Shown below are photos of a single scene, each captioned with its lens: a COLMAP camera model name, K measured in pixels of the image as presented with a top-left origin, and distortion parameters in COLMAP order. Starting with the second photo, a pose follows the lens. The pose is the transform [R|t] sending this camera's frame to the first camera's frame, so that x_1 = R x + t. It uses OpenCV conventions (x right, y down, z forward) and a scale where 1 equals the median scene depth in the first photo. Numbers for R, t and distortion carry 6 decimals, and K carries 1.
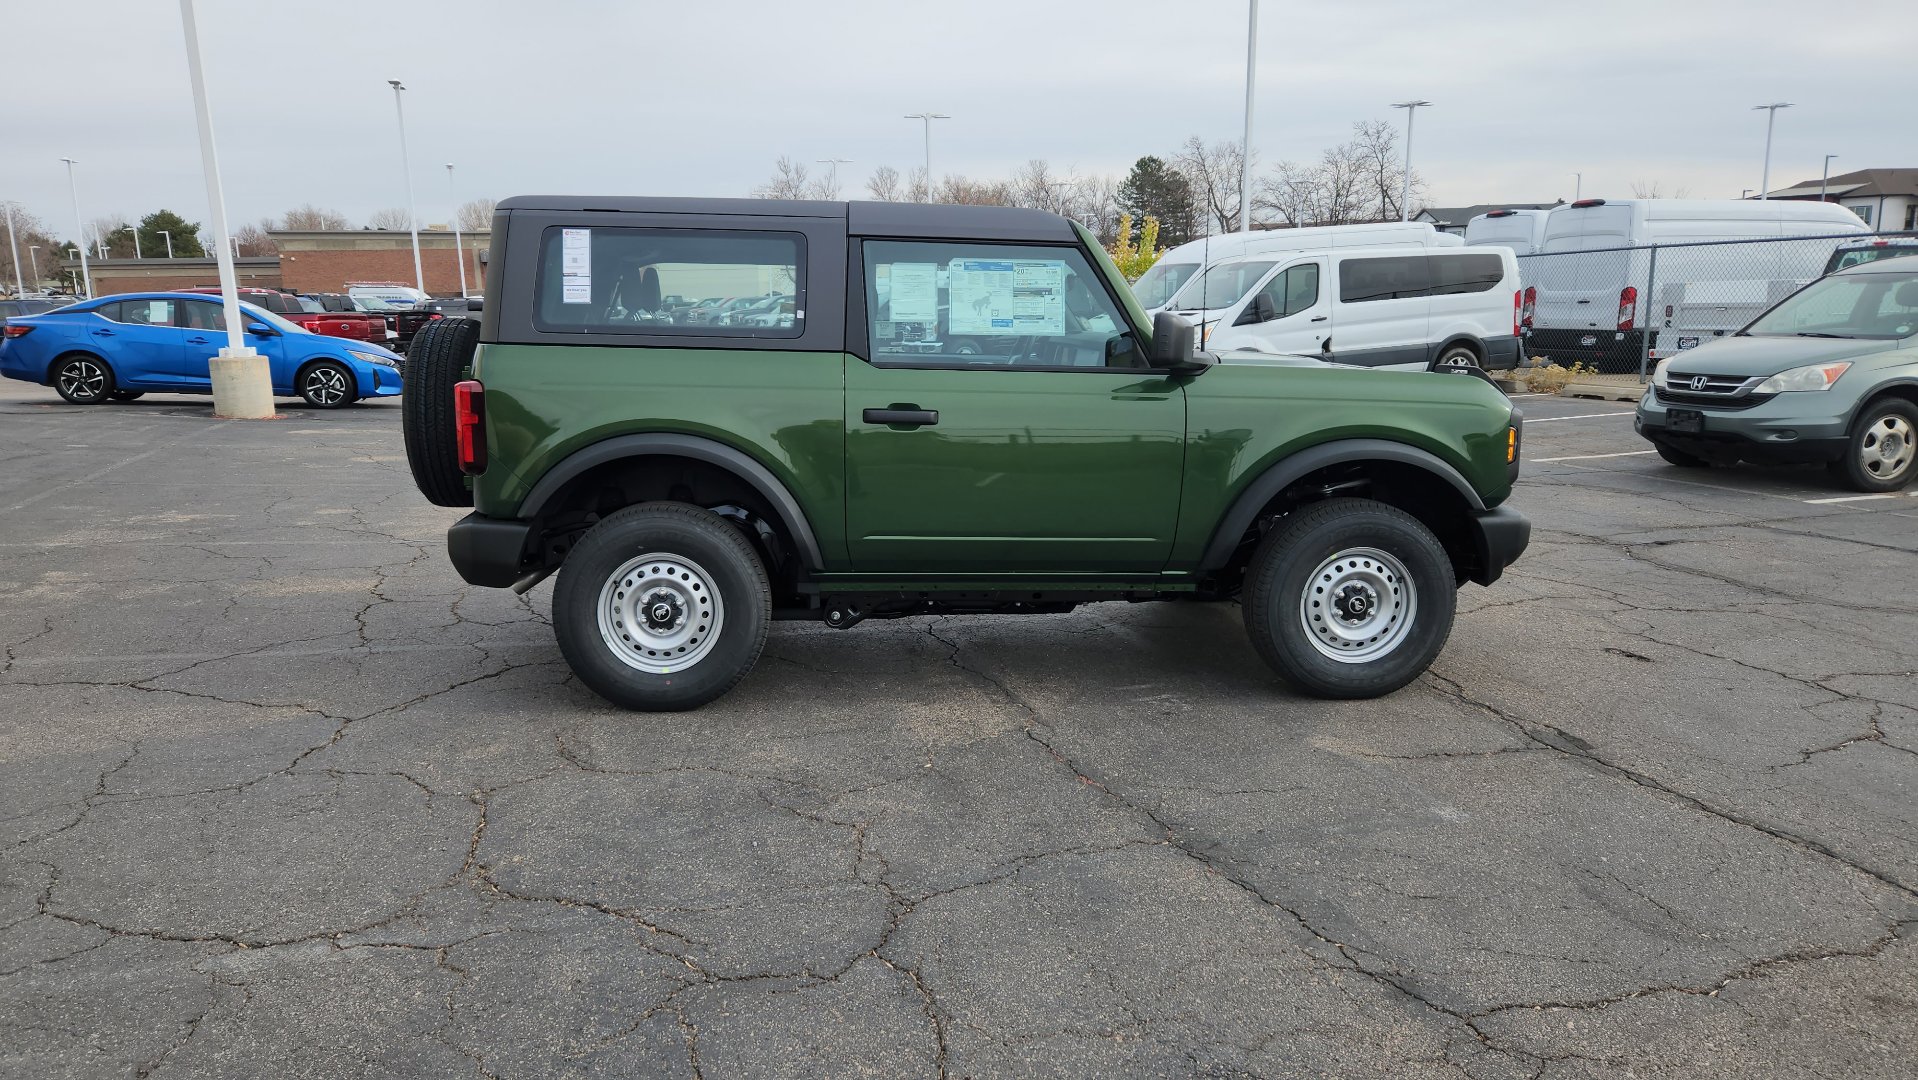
lens RADIAL K [[1267.9, 0, 913.1], [0, 1267.9, 542.5], [0, 0, 1]] dist [0.070584, -0.053885]
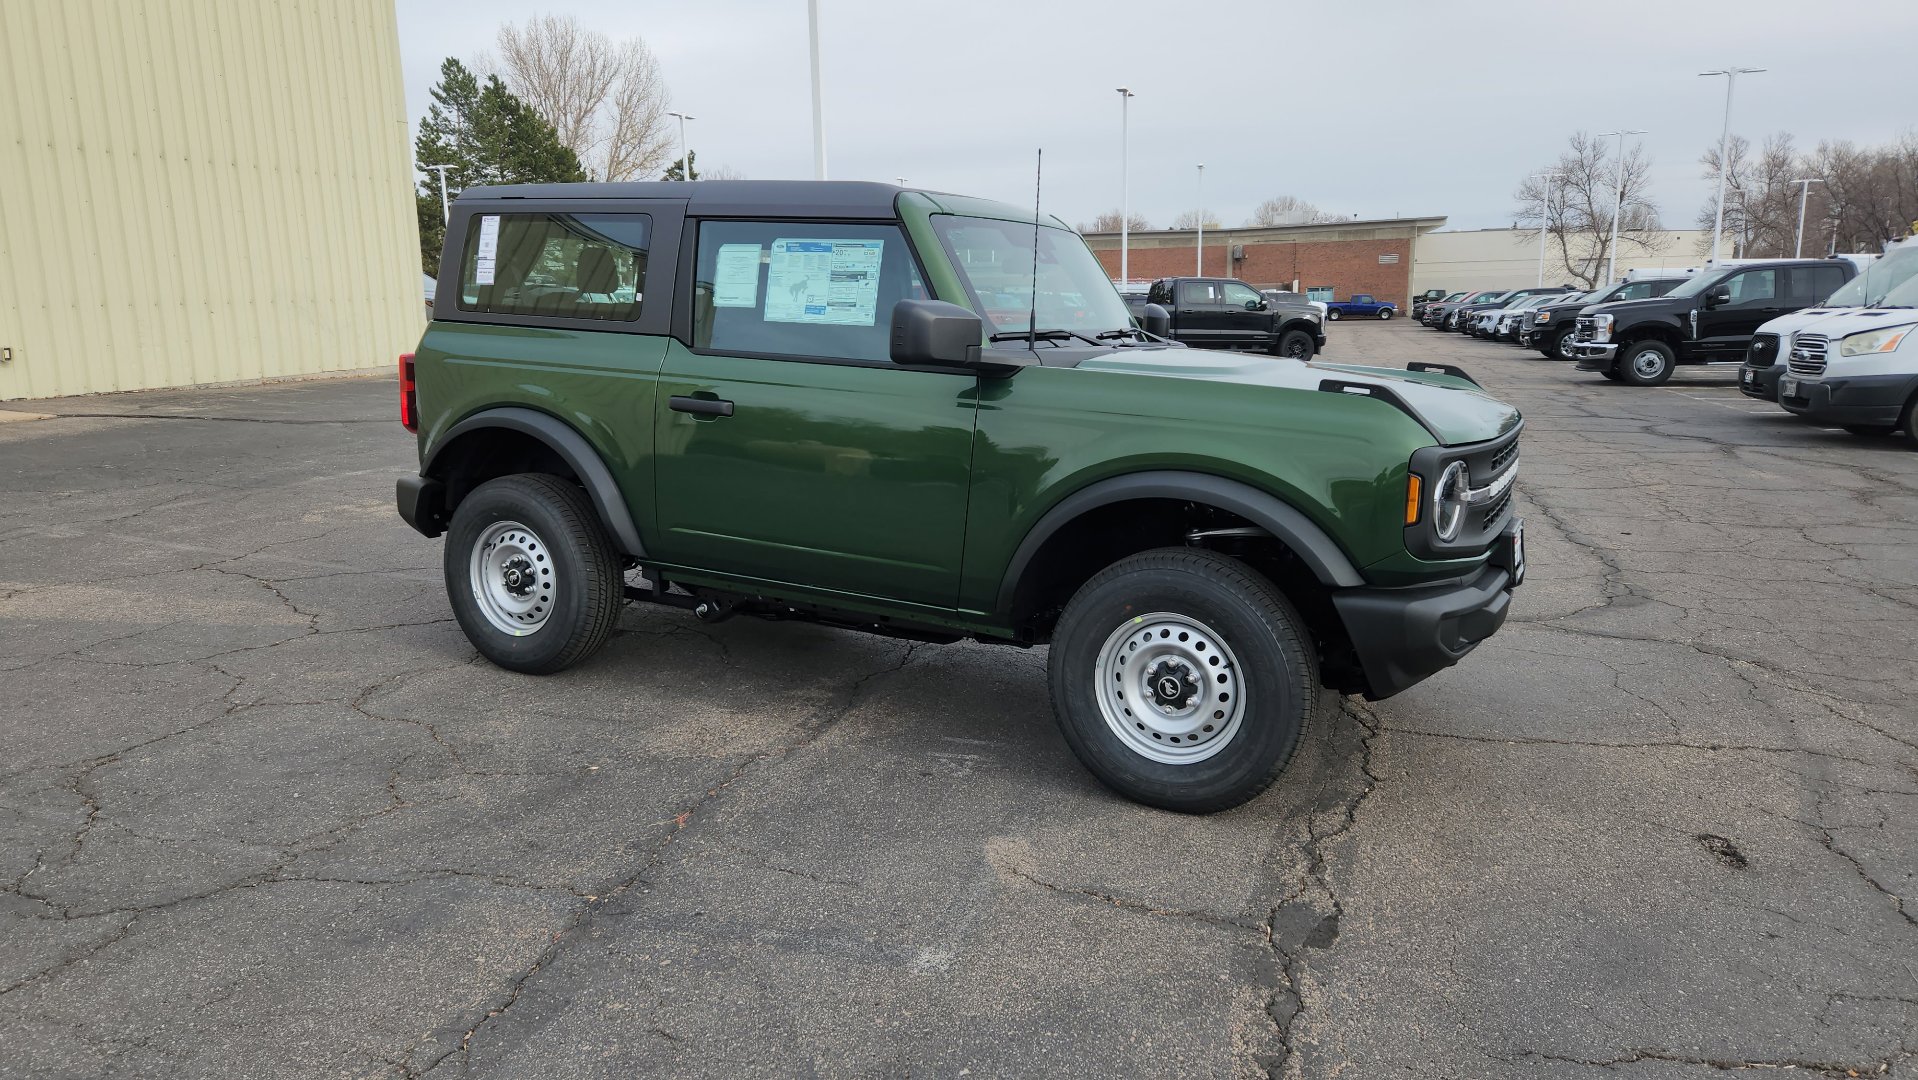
lens RADIAL K [[1266.1, 0, 927.3], [0, 1266.1, 544.6], [0, 0, 1]] dist [0.074470, -0.060731]
pose [[0.835112, 0.114796, -0.537968, 0.639902], [-0.112102, 0.992975, 0.037867, -0.049886], [0.538536, 0.028685, 0.842114, 0.285746]]
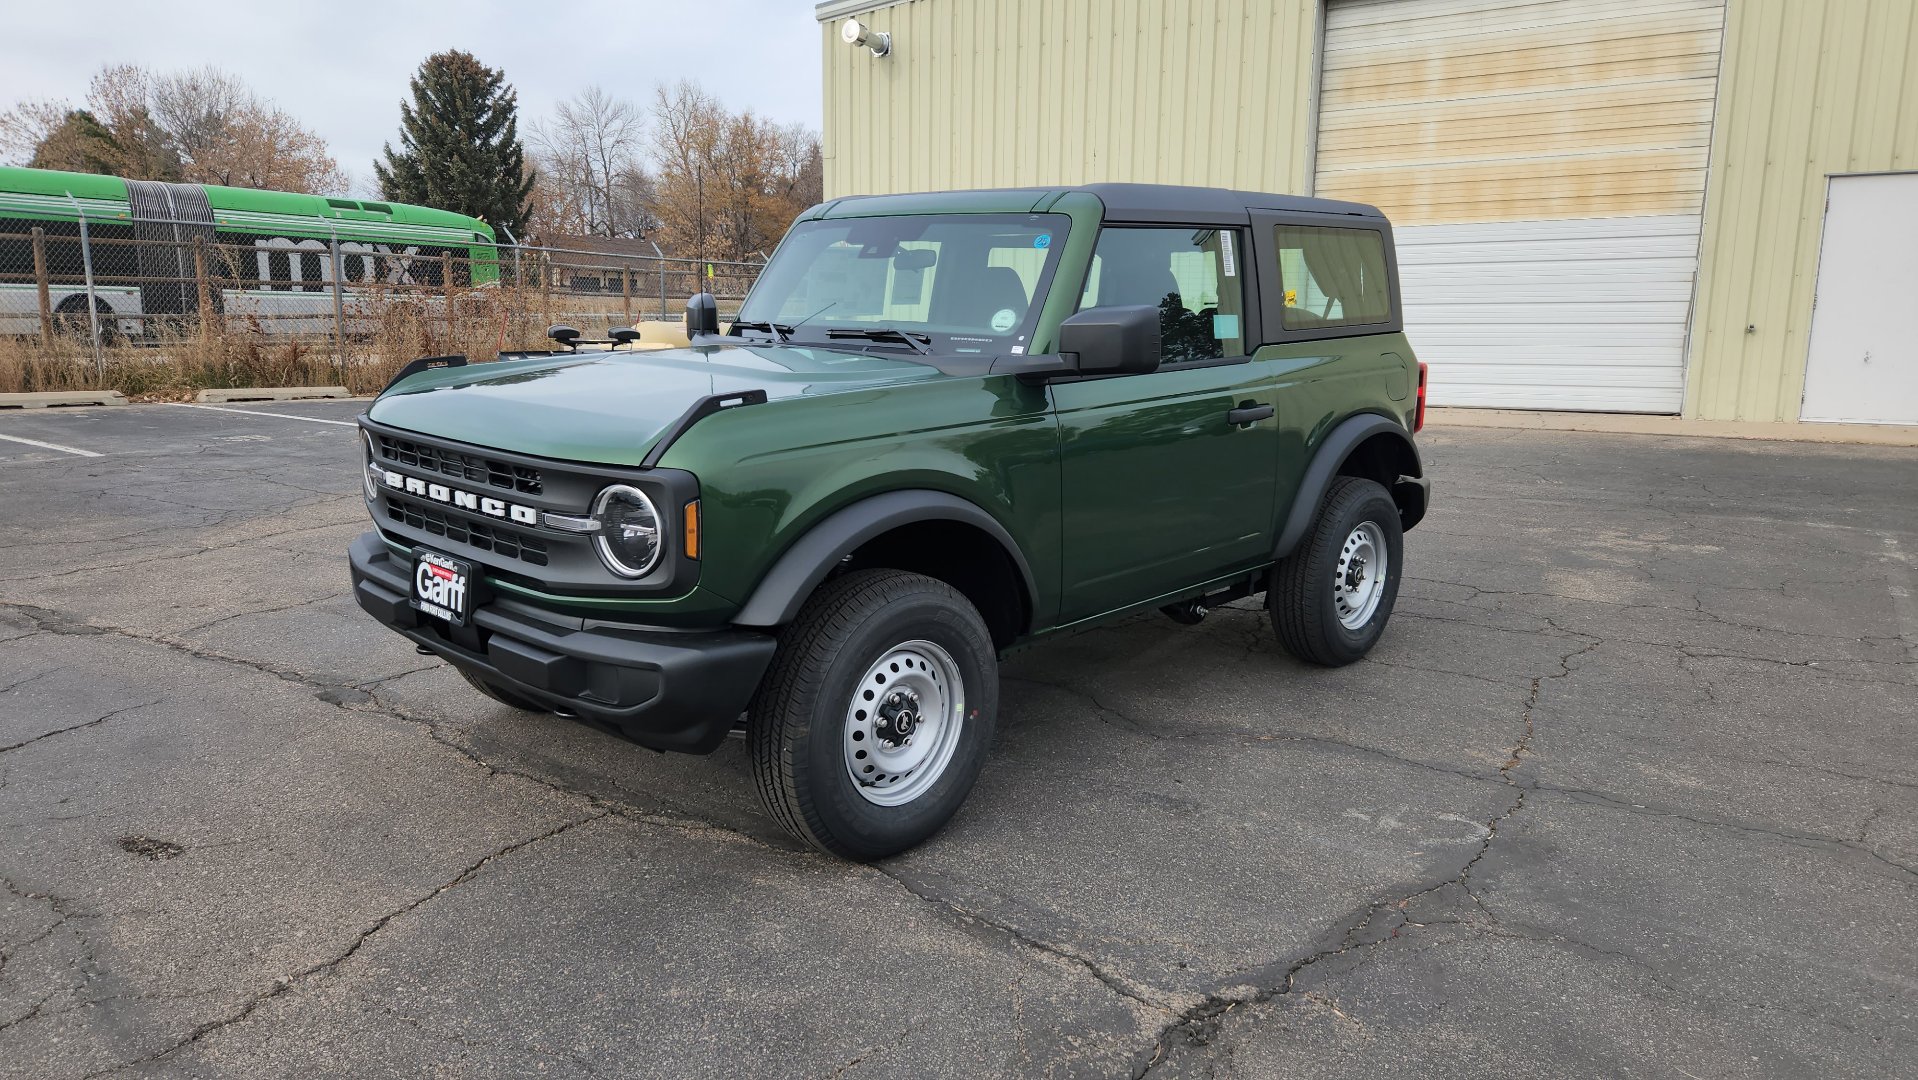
lens RADIAL K [[1284.5, 0, 940.2], [0, 1284.5, 545.4], [0, 0, 1]] dist [0.066617, -0.050682]
pose [[-0.749029, 0.117069, -0.652113, 0.767969], [-0.134226, 0.937041, 0.322394, -0.347861], [0.648799, 0.329013, -0.686157, 1.885949]]
